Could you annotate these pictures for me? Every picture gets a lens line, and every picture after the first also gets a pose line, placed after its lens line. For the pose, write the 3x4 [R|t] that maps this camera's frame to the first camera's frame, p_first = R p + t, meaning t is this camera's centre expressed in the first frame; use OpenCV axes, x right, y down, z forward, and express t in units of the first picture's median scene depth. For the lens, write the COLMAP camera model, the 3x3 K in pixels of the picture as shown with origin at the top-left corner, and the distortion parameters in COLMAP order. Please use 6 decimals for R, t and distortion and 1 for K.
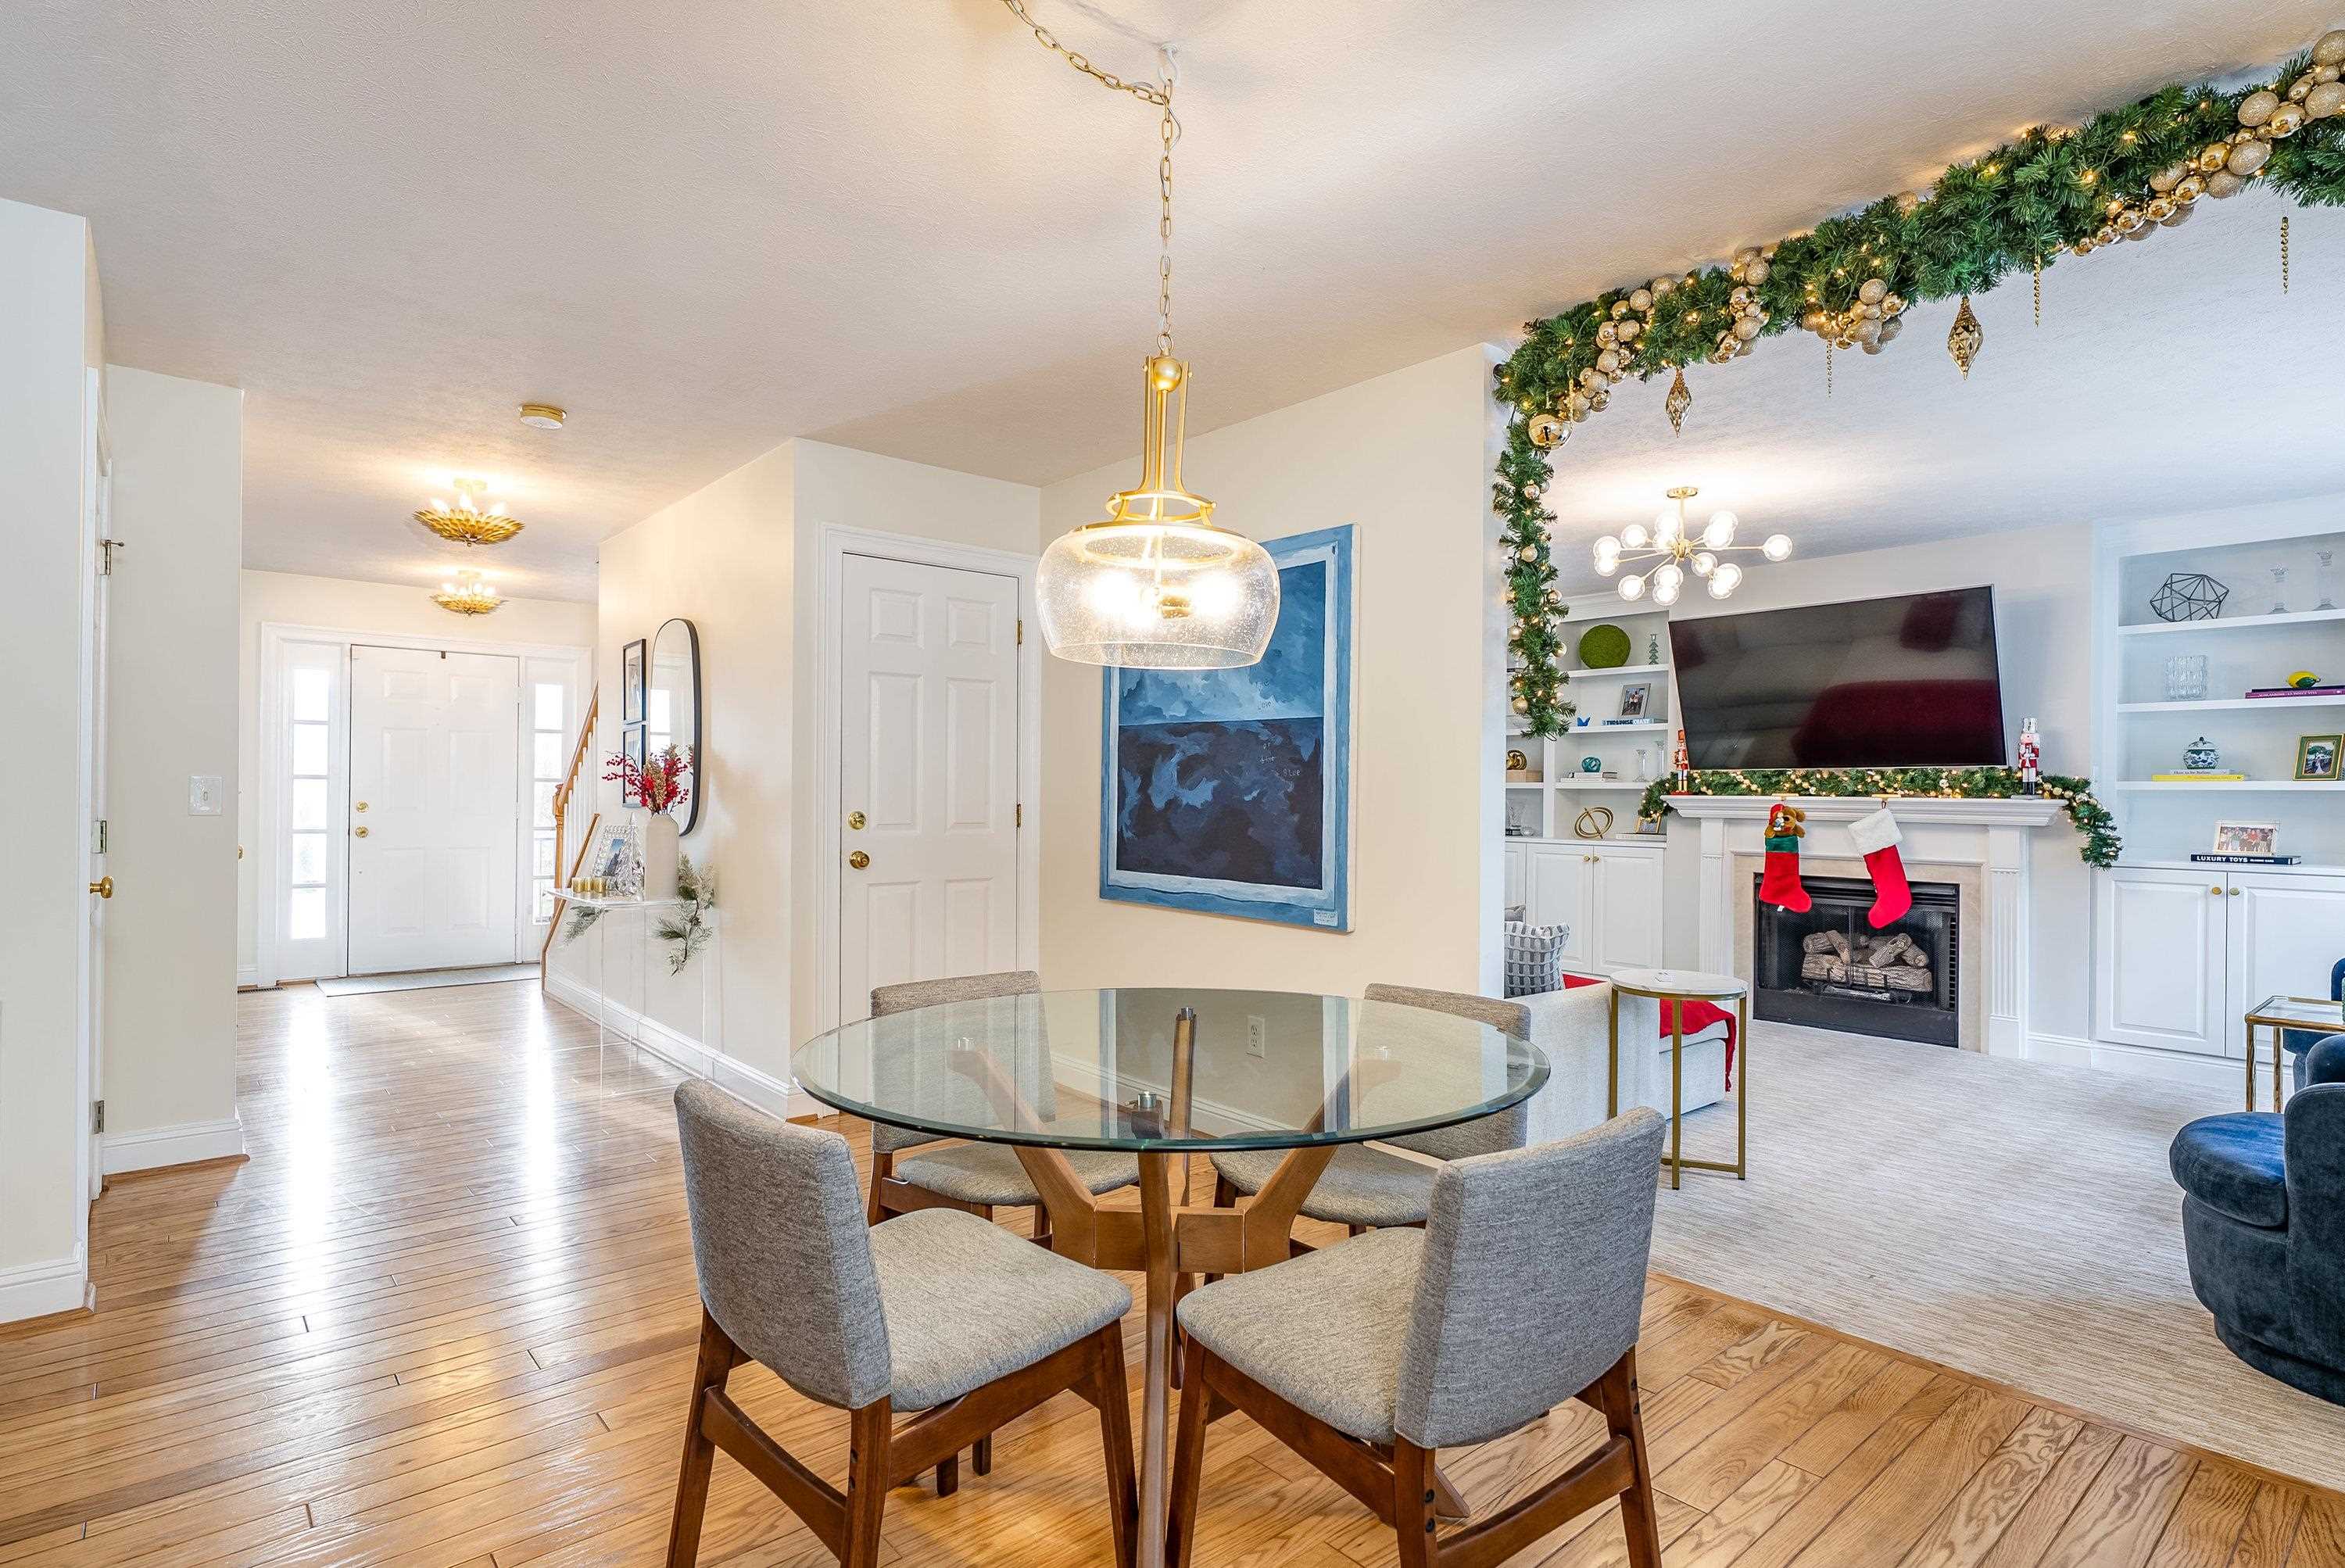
lens RADIAL K [[1178.1, 0, 1173.0], [0, 1178.1, 795.1], [0, 0, 1]] dist [0.007997, -0.001223]
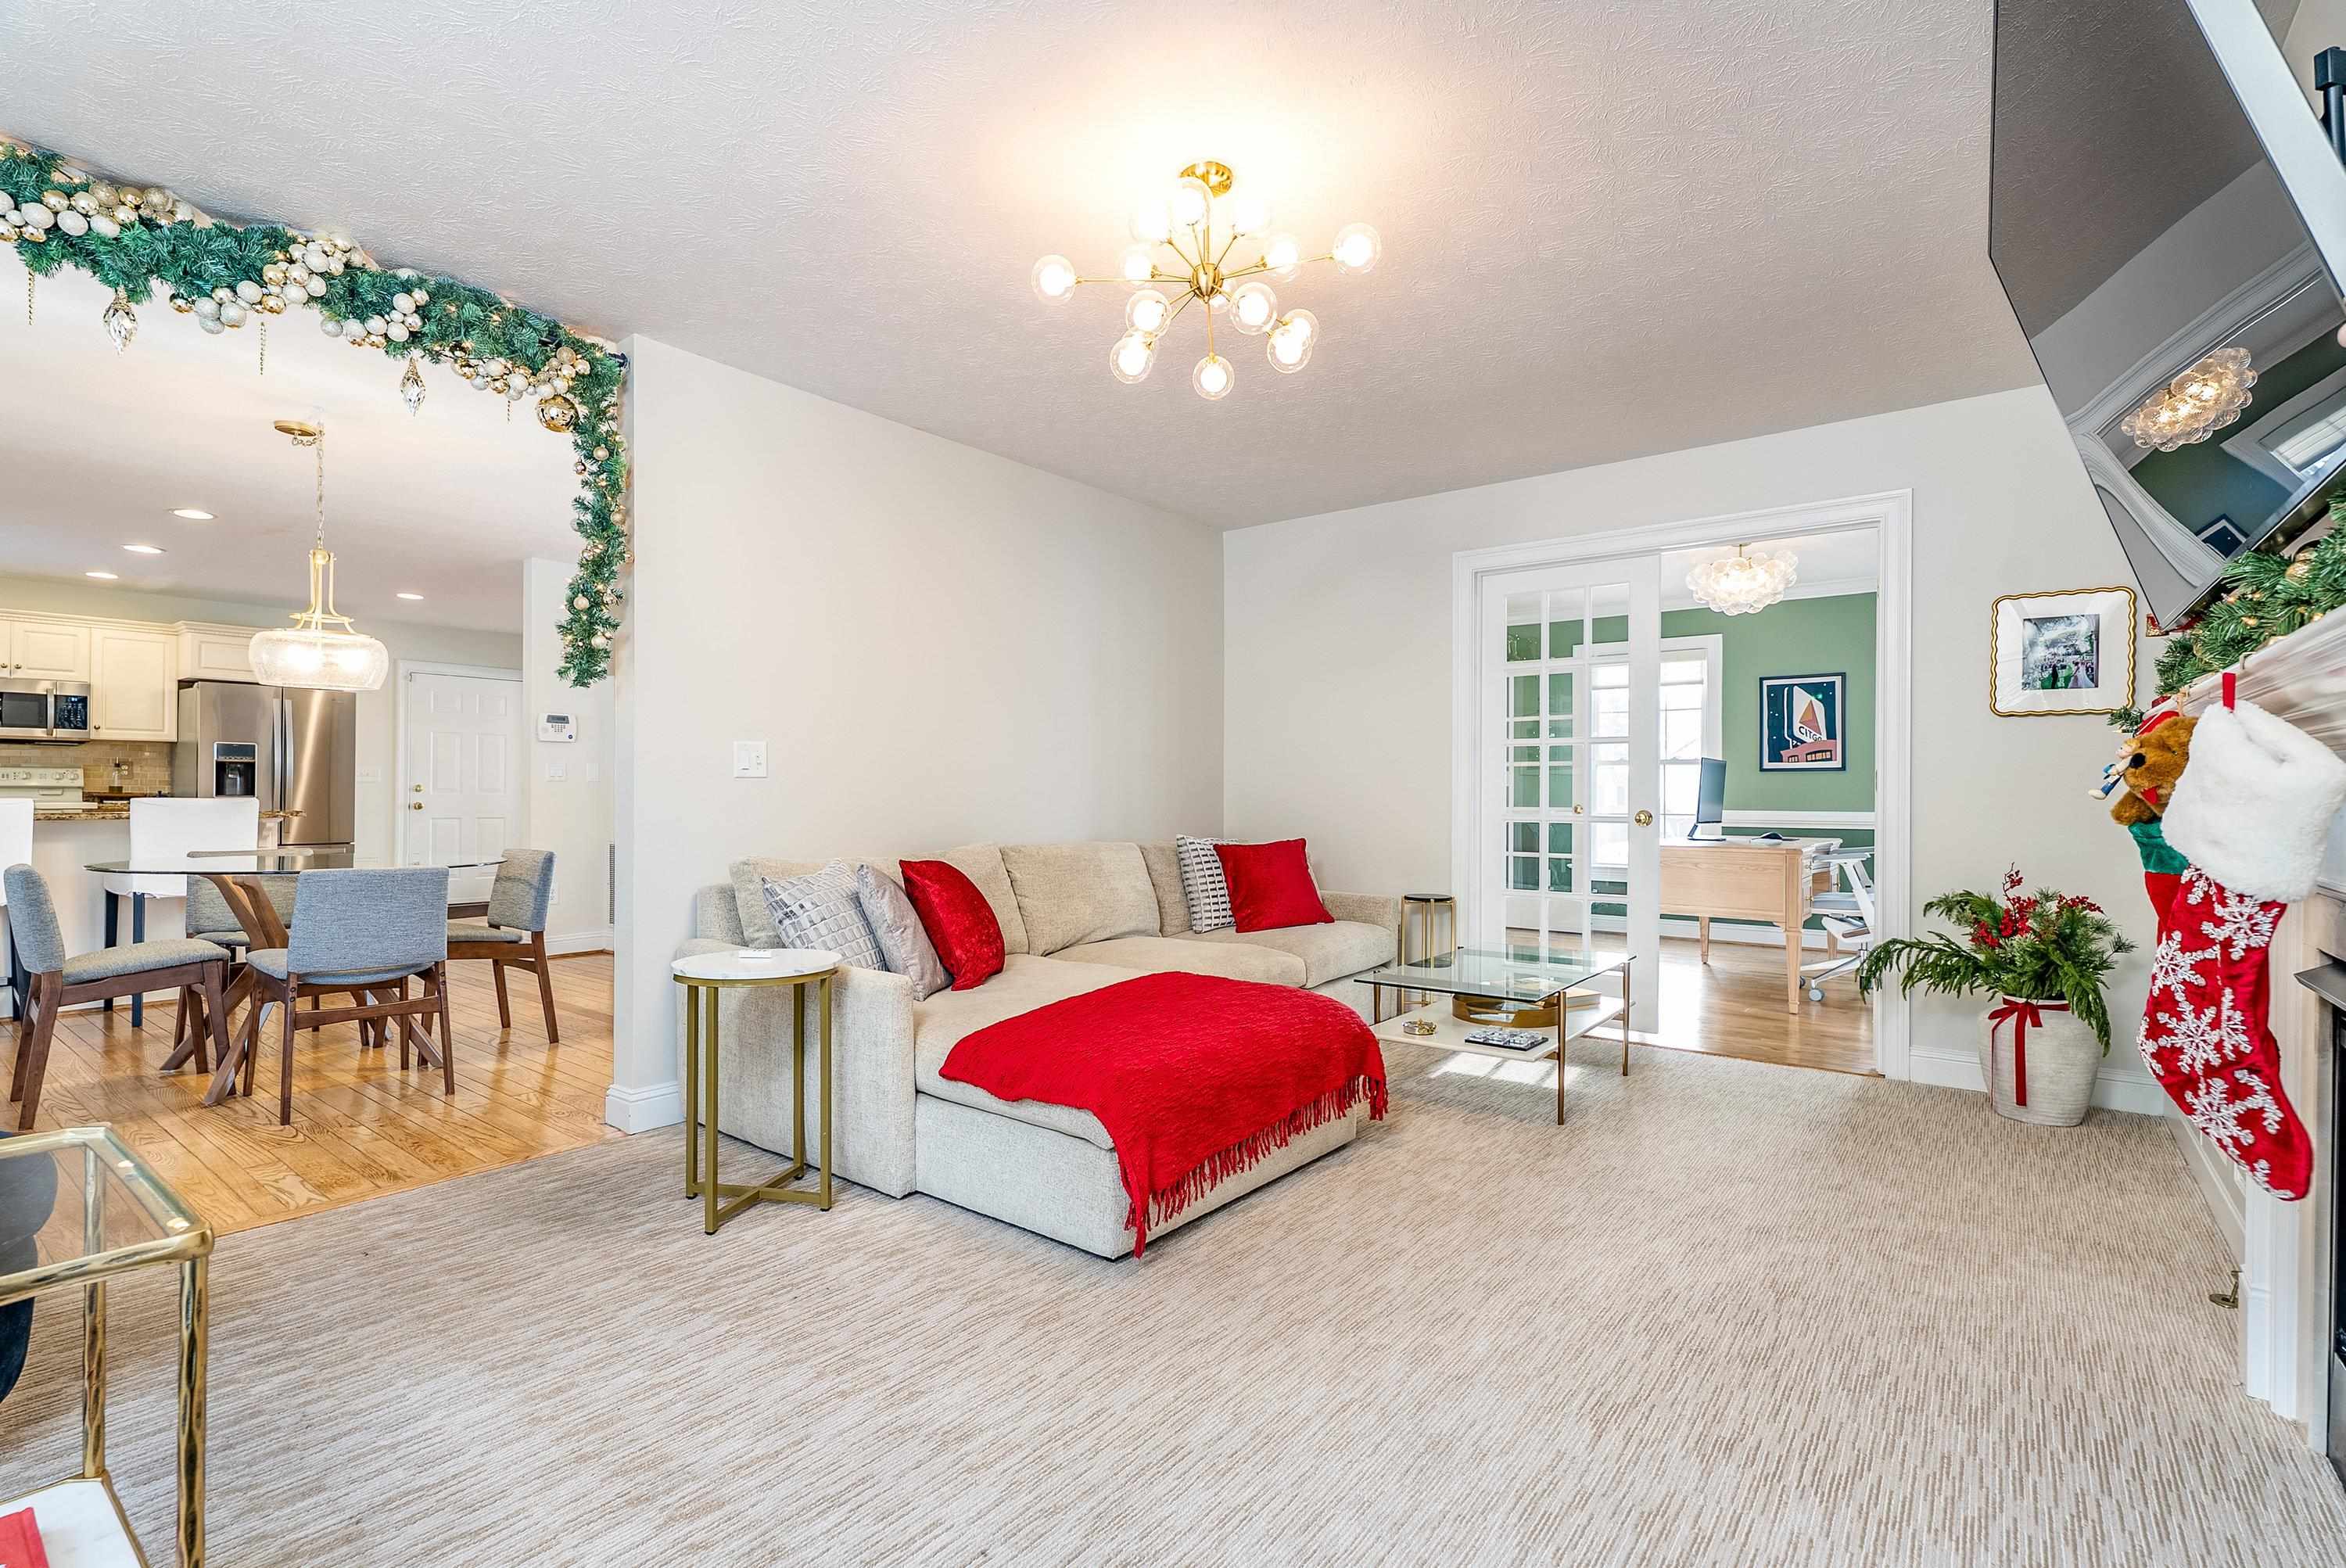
lens RADIAL K [[1080.8, 0, 1135.3], [0, 1080.8, 788.2], [0, 0, 1]] dist [0.000731, 0.000070]
pose [[0.182725, -0.011591, -0.983096, 0.790278], [-0.003151, 0.999918, -0.012375, 0.032984], [0.983159, 0.005359, 0.182674, 0.747058]]
